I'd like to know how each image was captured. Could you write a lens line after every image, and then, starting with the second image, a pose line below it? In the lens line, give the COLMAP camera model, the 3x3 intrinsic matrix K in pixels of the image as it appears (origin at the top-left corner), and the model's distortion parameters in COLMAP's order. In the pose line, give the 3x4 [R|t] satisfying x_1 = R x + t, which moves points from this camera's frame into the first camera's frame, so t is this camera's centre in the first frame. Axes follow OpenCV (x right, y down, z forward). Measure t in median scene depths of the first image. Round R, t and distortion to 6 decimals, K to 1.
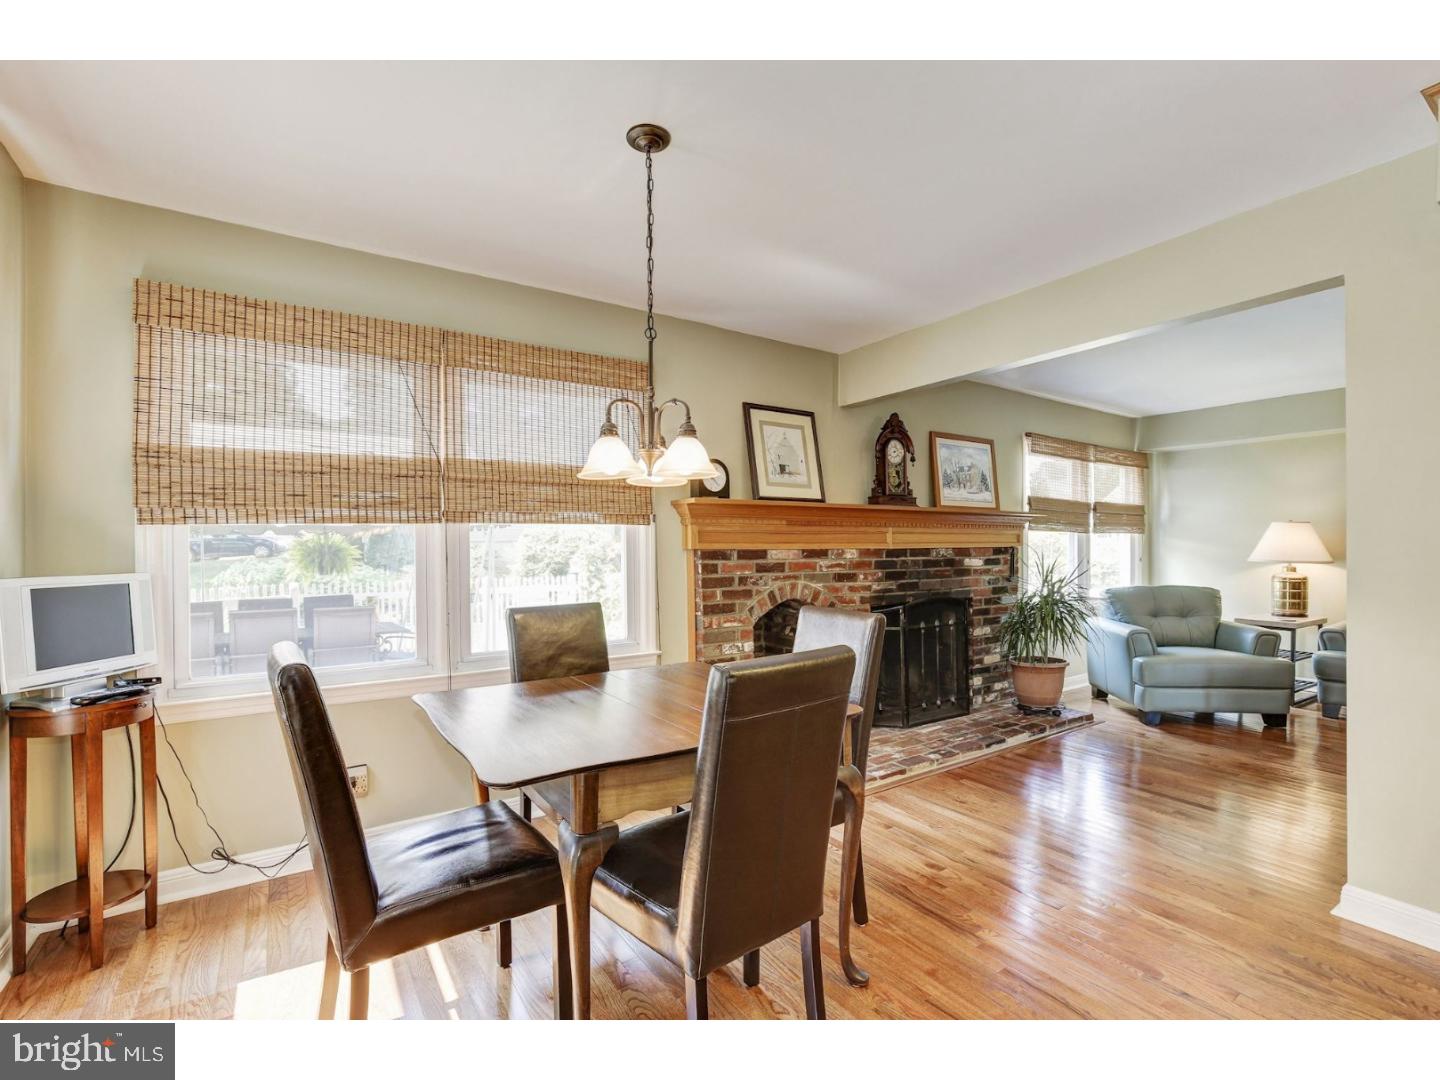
lens RADIAL K [[653.0, 0, 731.1], [0, 653.0, 548.9], [0, 0, 1]] dist [-0.033993, 0.006565]
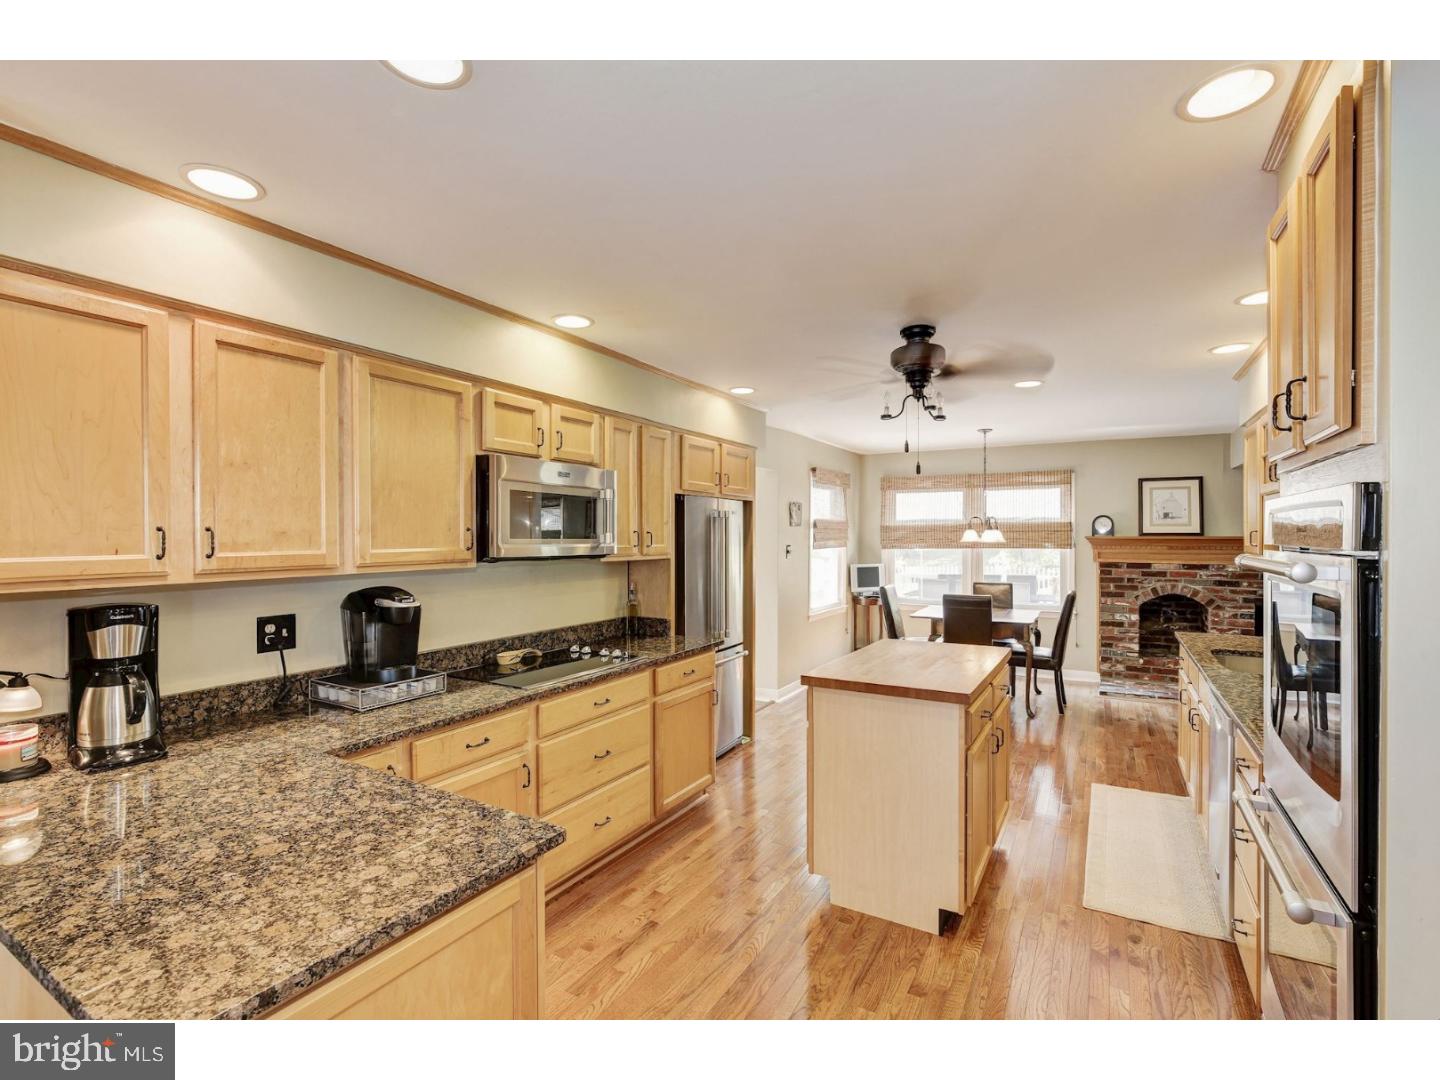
lens RADIAL K [[653.0, 0, 717.0], [0, 653.0, 535.0], [0, 0, 1]] dist [-0.033993, 0.006565]
pose [[0.419859, 0.006949, -0.907563, 1.120722], [-0.003666, 0.999976, 0.005961, -0.080010], [0.907582, 0.000824, 0.419875, -0.757954]]
